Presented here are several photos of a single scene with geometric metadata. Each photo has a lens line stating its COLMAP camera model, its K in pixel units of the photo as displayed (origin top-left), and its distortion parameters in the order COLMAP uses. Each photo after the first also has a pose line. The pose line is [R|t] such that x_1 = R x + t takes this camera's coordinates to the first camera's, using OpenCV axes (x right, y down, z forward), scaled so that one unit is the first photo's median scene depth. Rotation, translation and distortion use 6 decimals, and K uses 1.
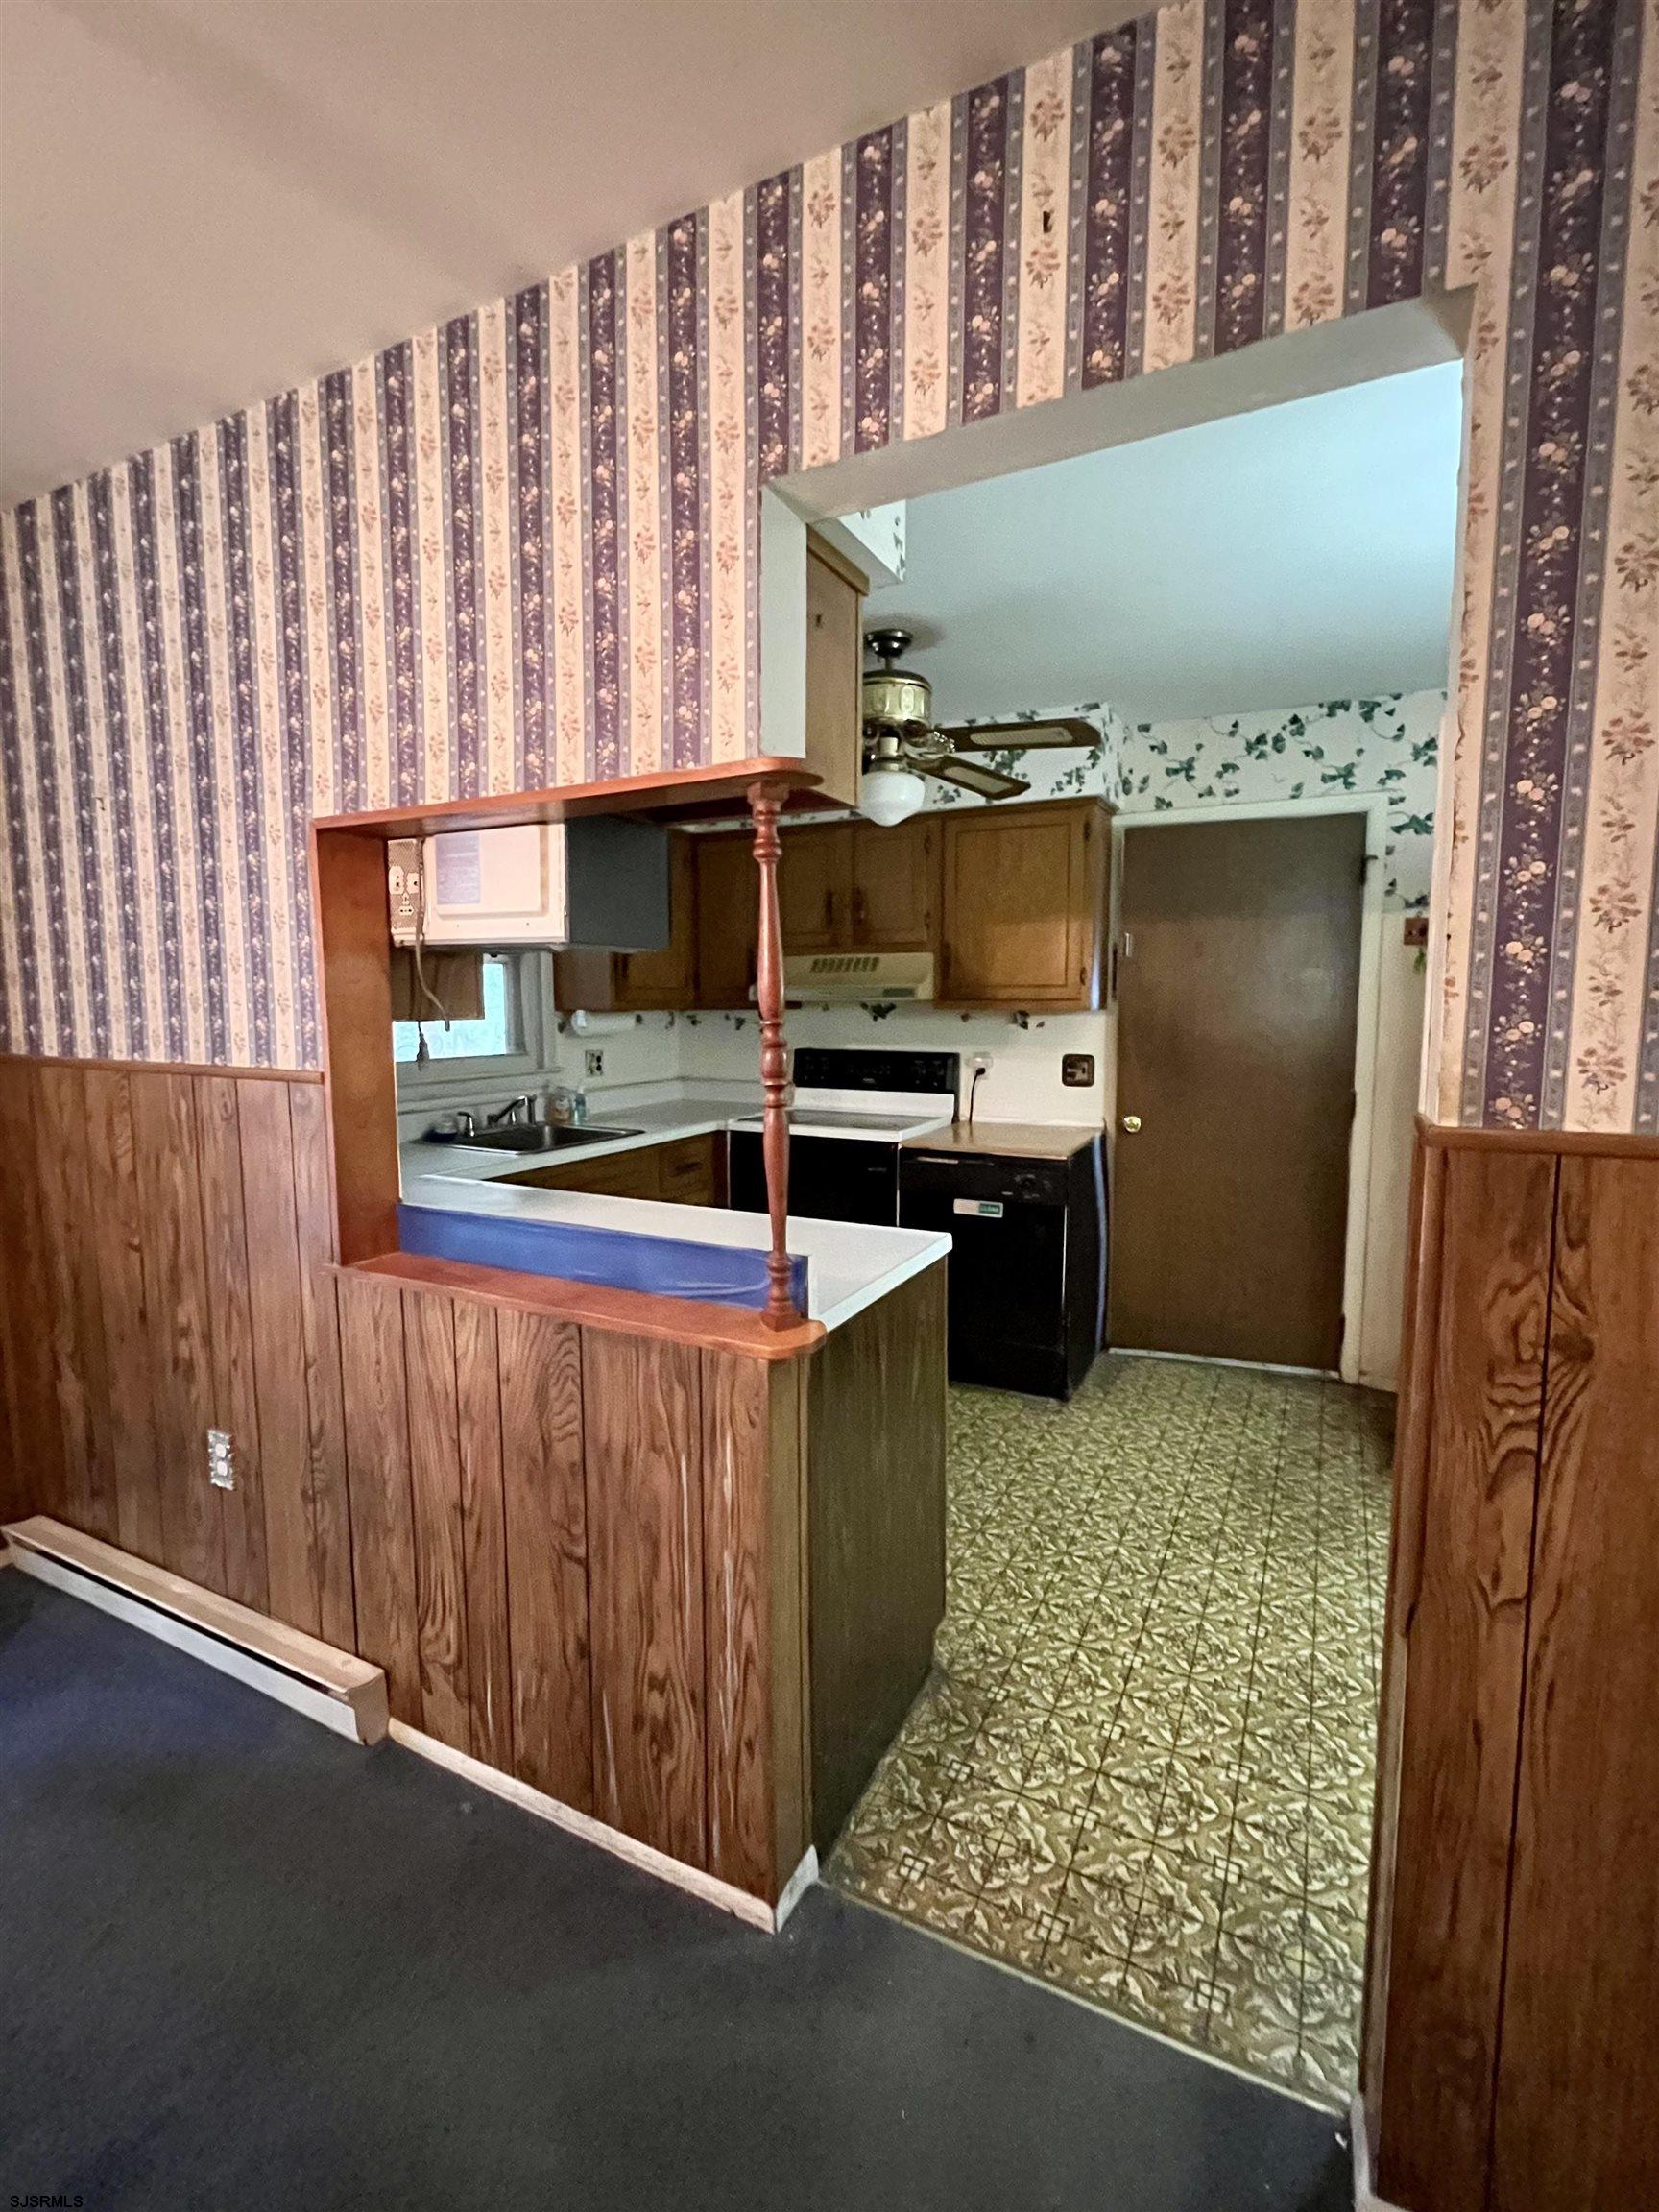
lens RADIAL K [[962.9, 0, 834.3], [0, 962.9, 1104.7], [0, 0, 1]] dist [-0.002994, -0.000121]
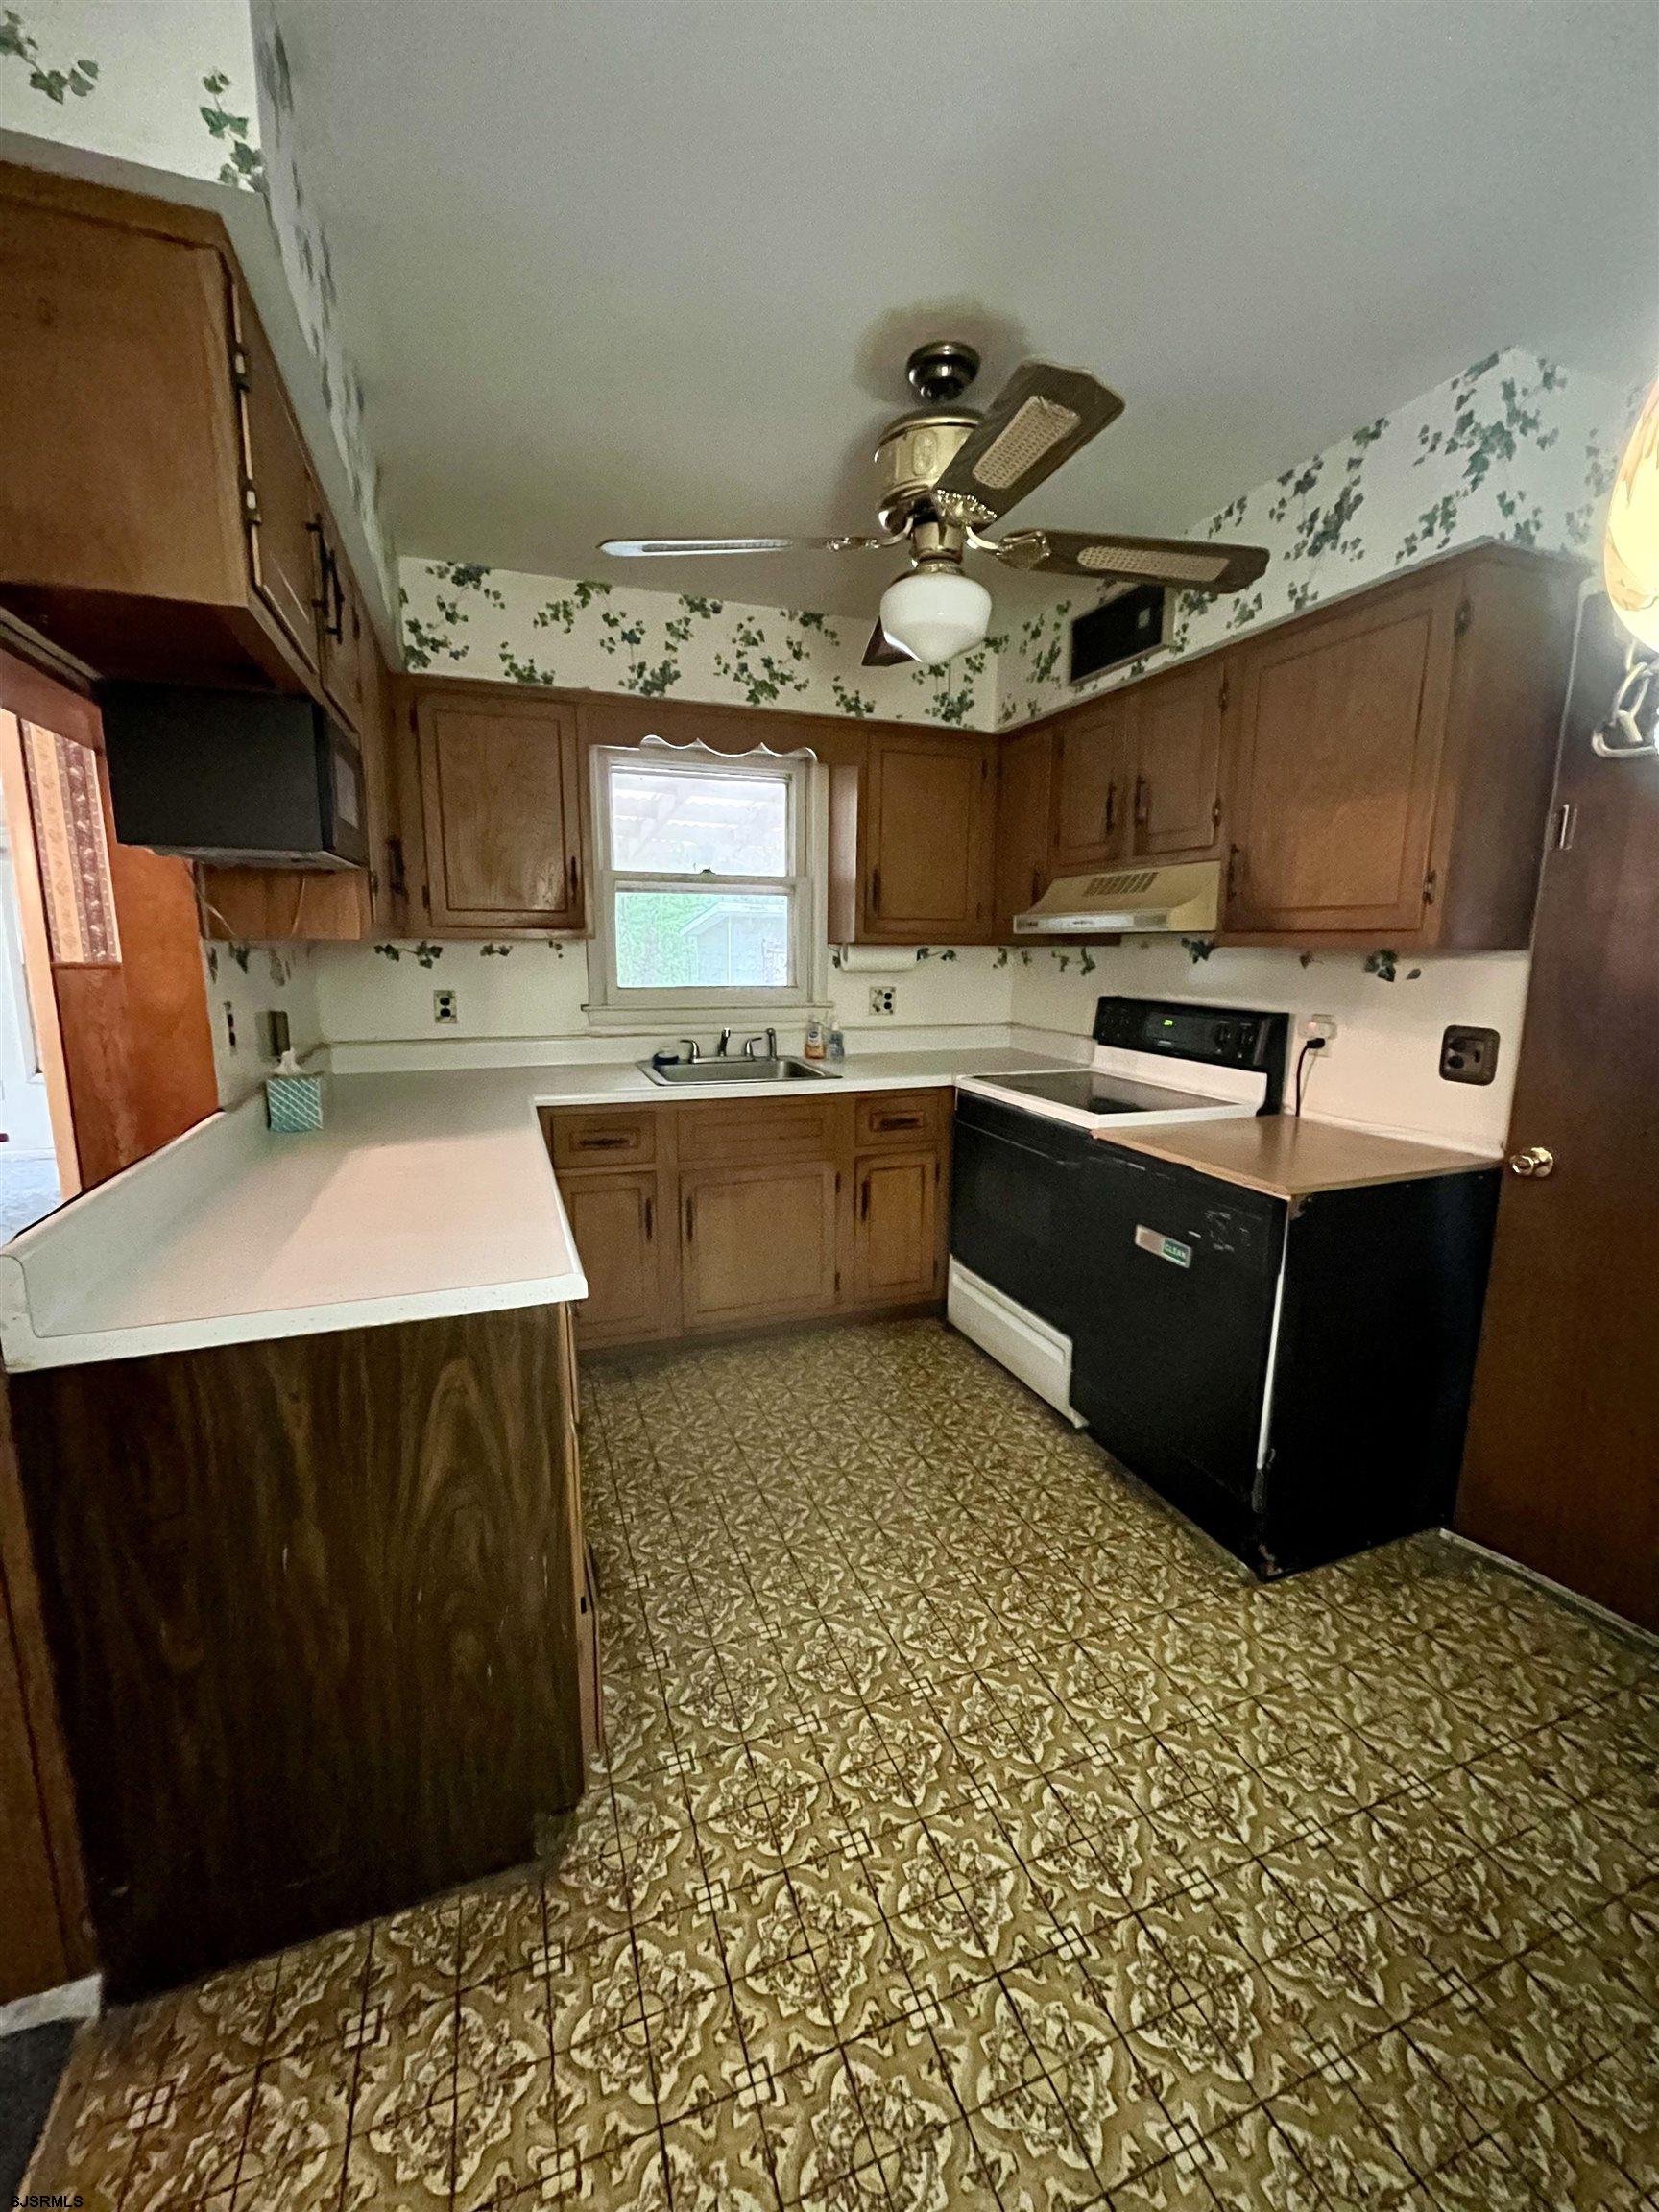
lens RADIAL K [[886.7, 0, 835.8], [0, 886.7, 1103.9], [0, 0, 1]] dist [-0.001150, 0.000038]
pose [[0.744047, 0.129565, -0.655444, 0.620088], [-0.083153, 0.991347, 0.101572, -0.055957], [0.662933, -0.021072, 0.748383, 0.656493]]
